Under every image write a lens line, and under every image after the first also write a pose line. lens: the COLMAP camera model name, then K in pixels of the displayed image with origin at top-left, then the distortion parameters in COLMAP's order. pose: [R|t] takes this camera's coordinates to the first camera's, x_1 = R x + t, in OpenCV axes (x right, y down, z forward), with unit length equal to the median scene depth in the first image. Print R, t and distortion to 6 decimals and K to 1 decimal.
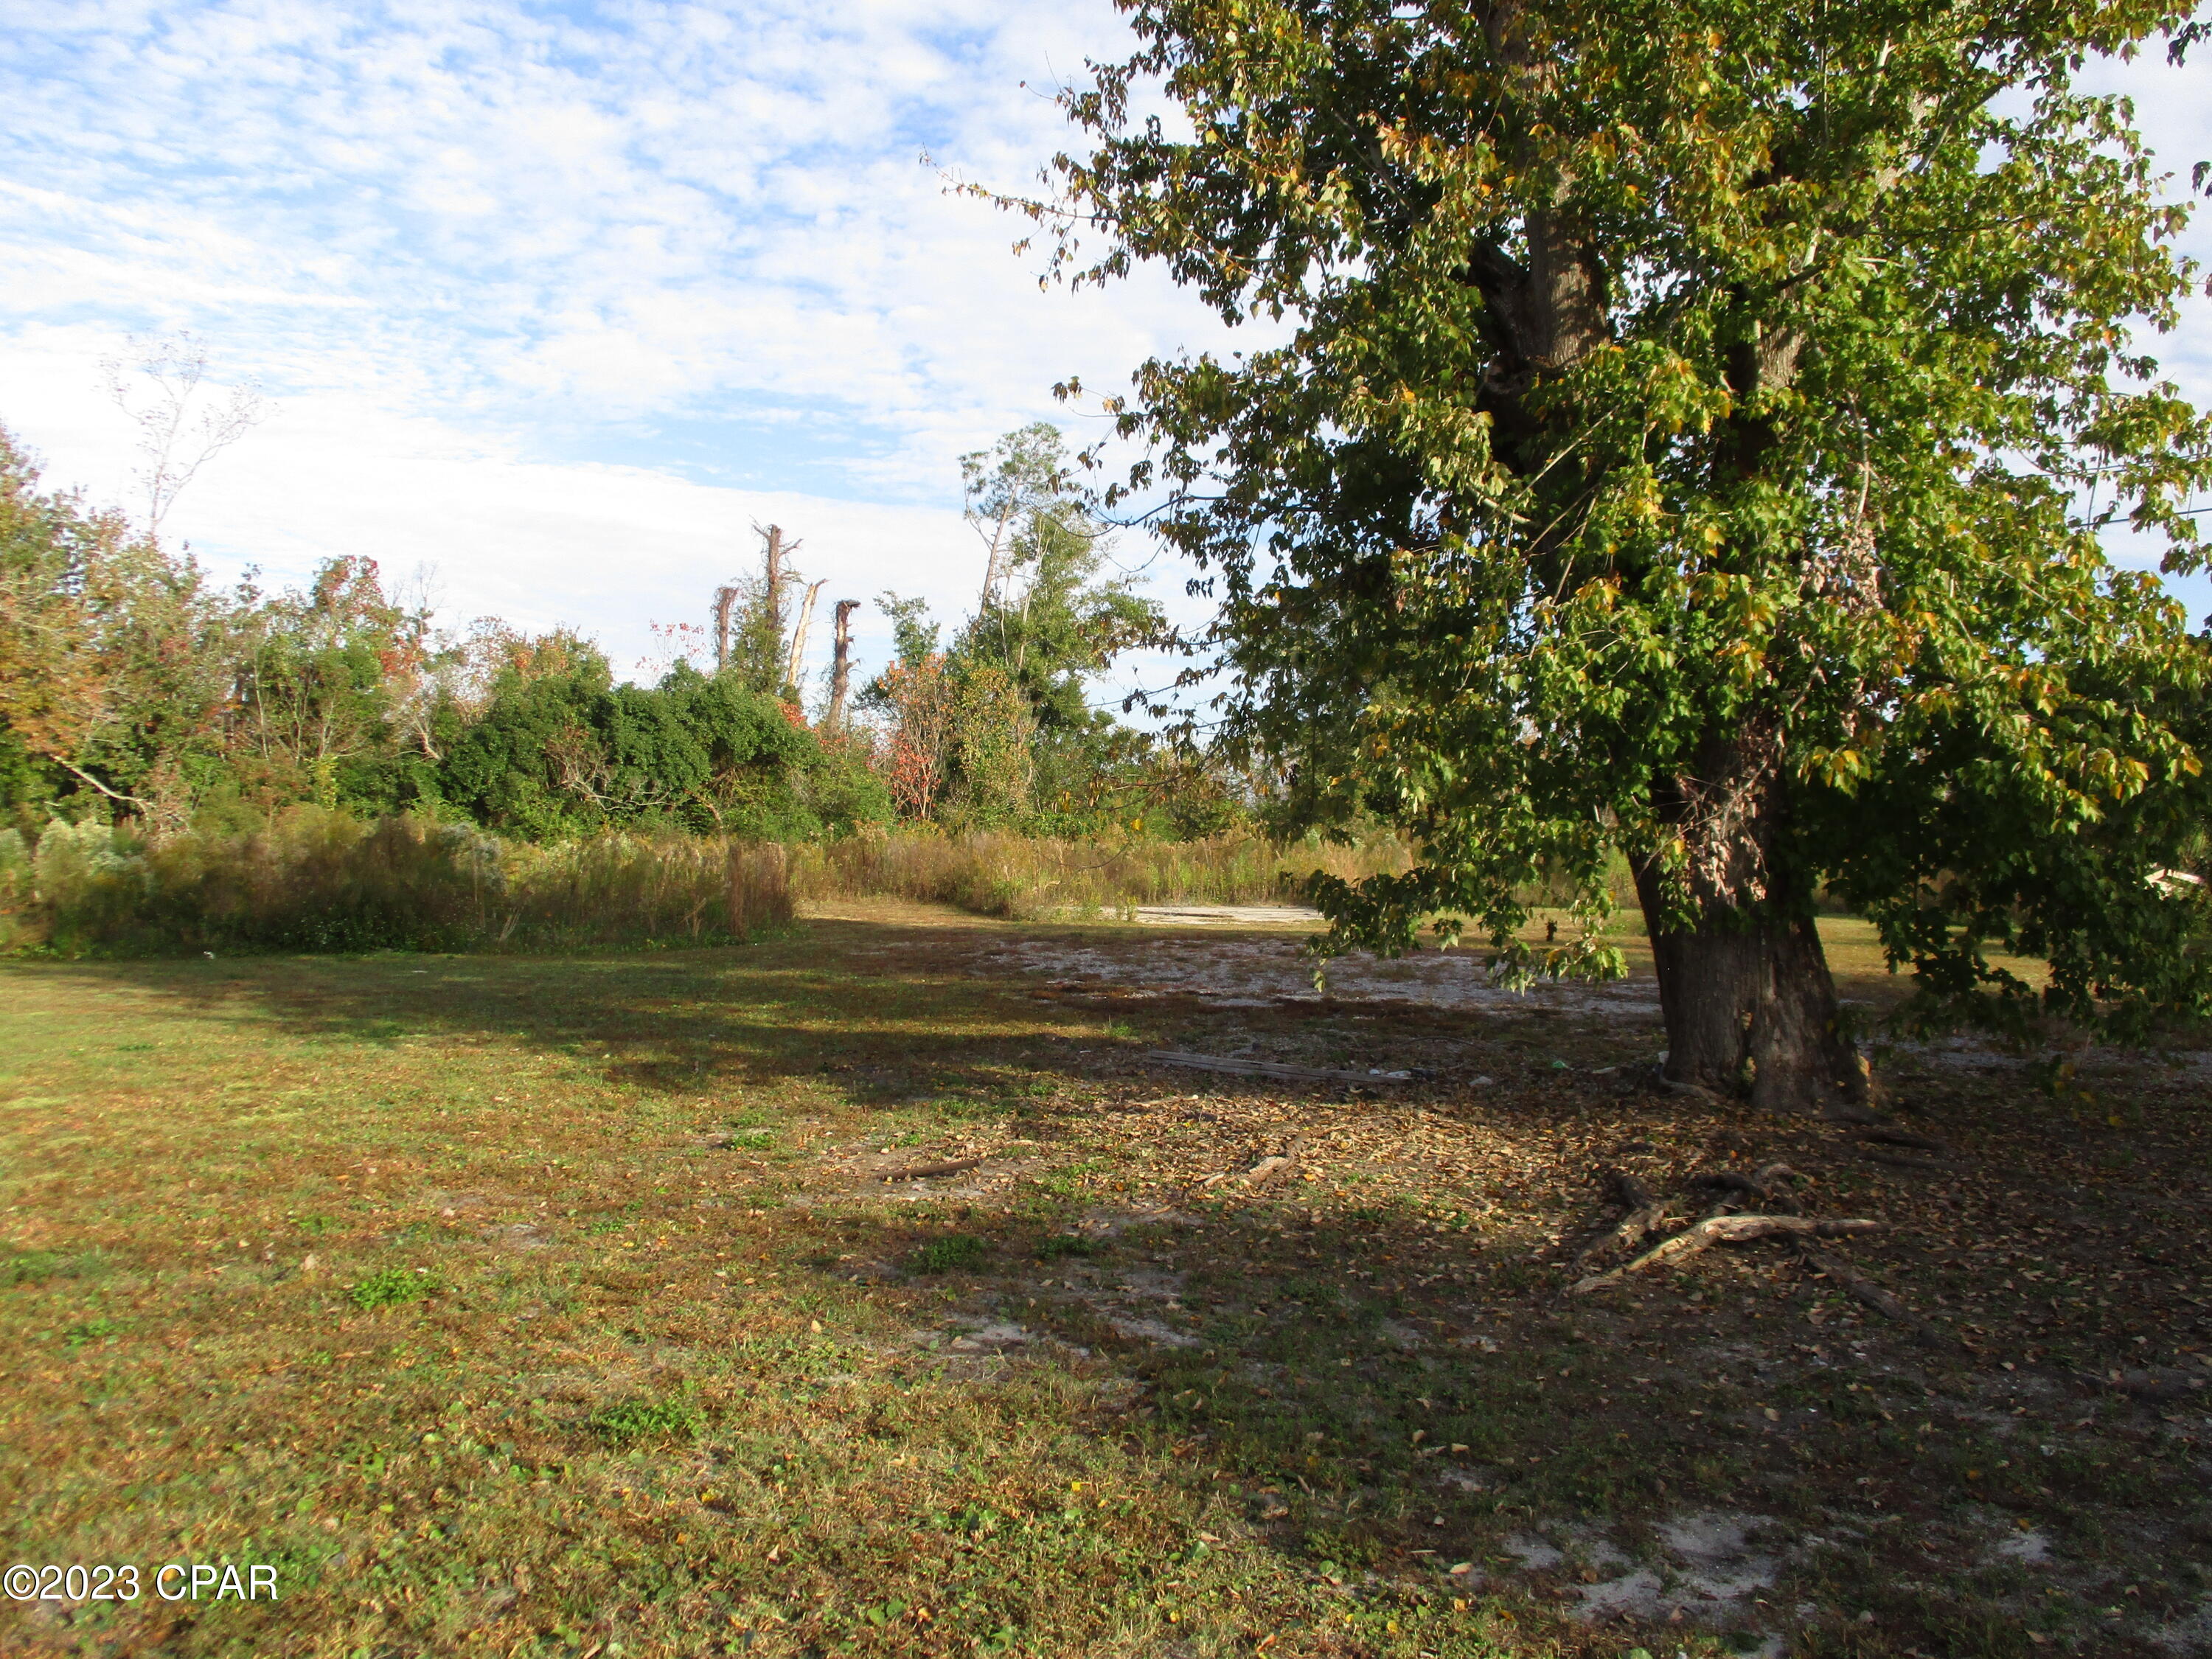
lens RADIAL K [[1927.4, 0, 1106.0], [0, 1927.4, 829.5], [0, 0, 1]] dist [0.010323, 0.002696]
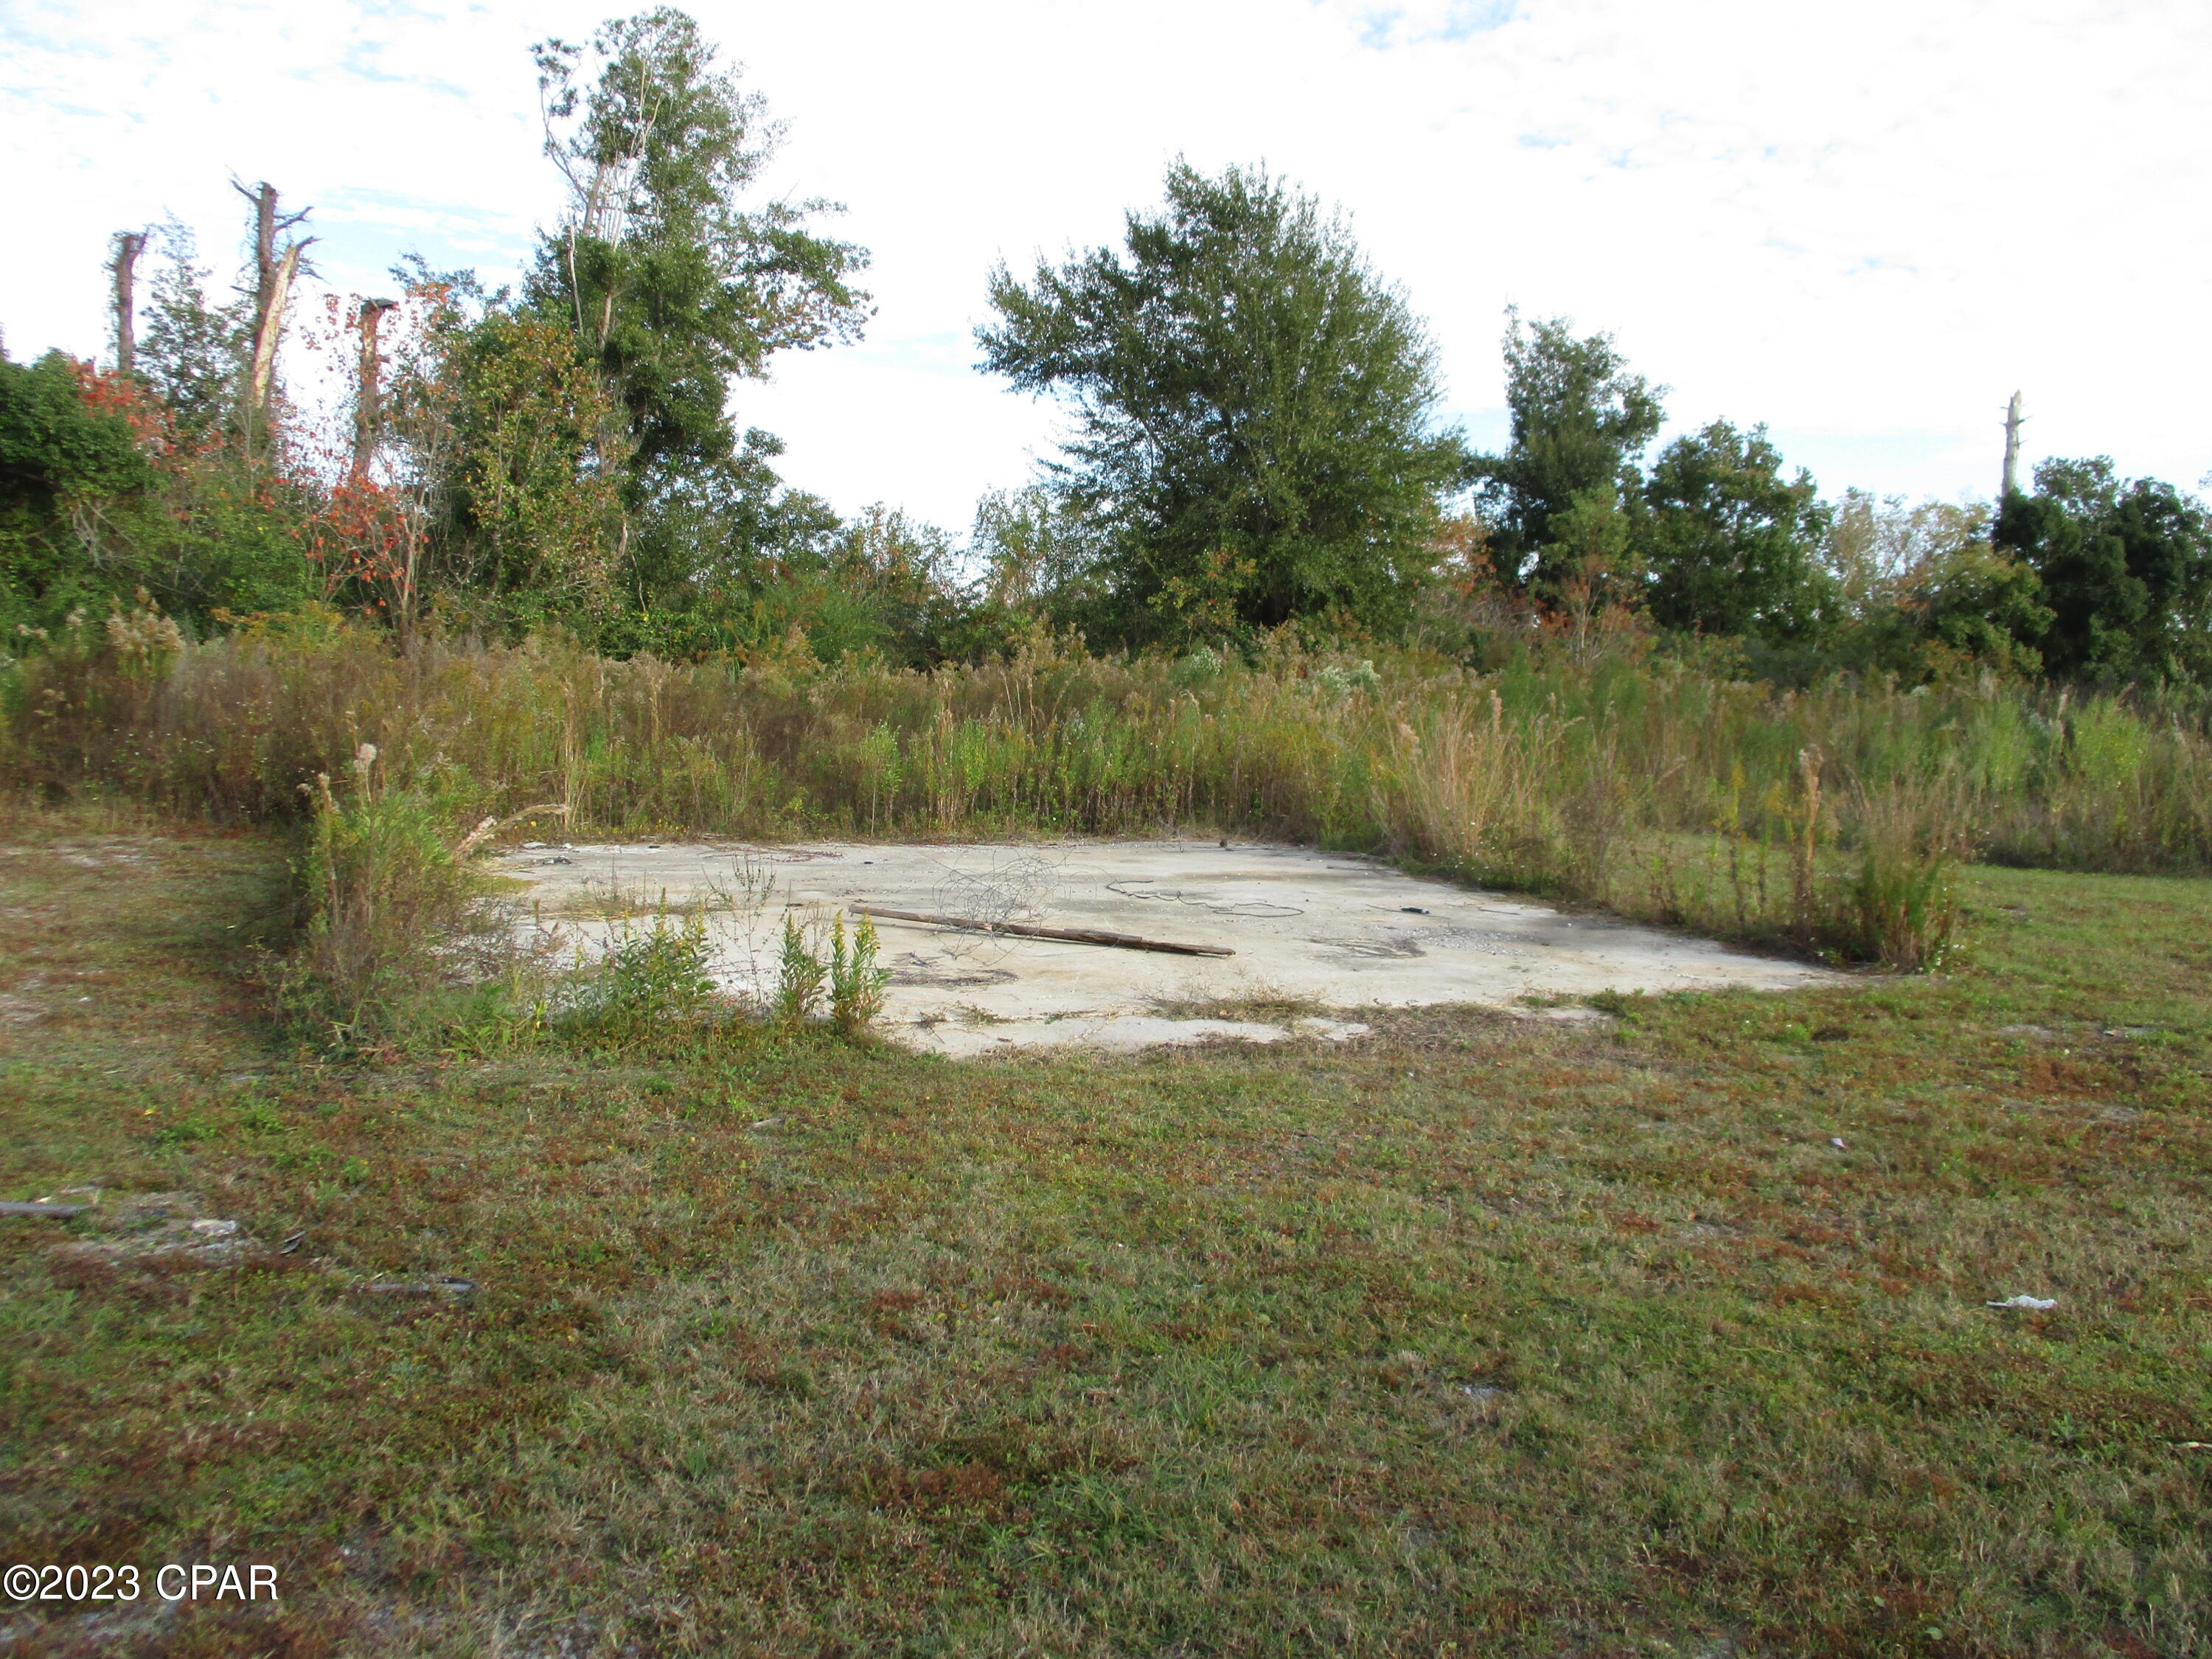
lens RADIAL K [[1927.4, 0, 1106.0], [0, 1927.4, 829.5], [0, 0, 1]] dist [0.010323, 0.002696]
pose [[0.985574, 0.000248, 0.169247, 0.001607], [-0.015315, 0.996027, 0.087724, 0.002152], [-0.168553, -0.089051, 0.981662, 0.335584]]
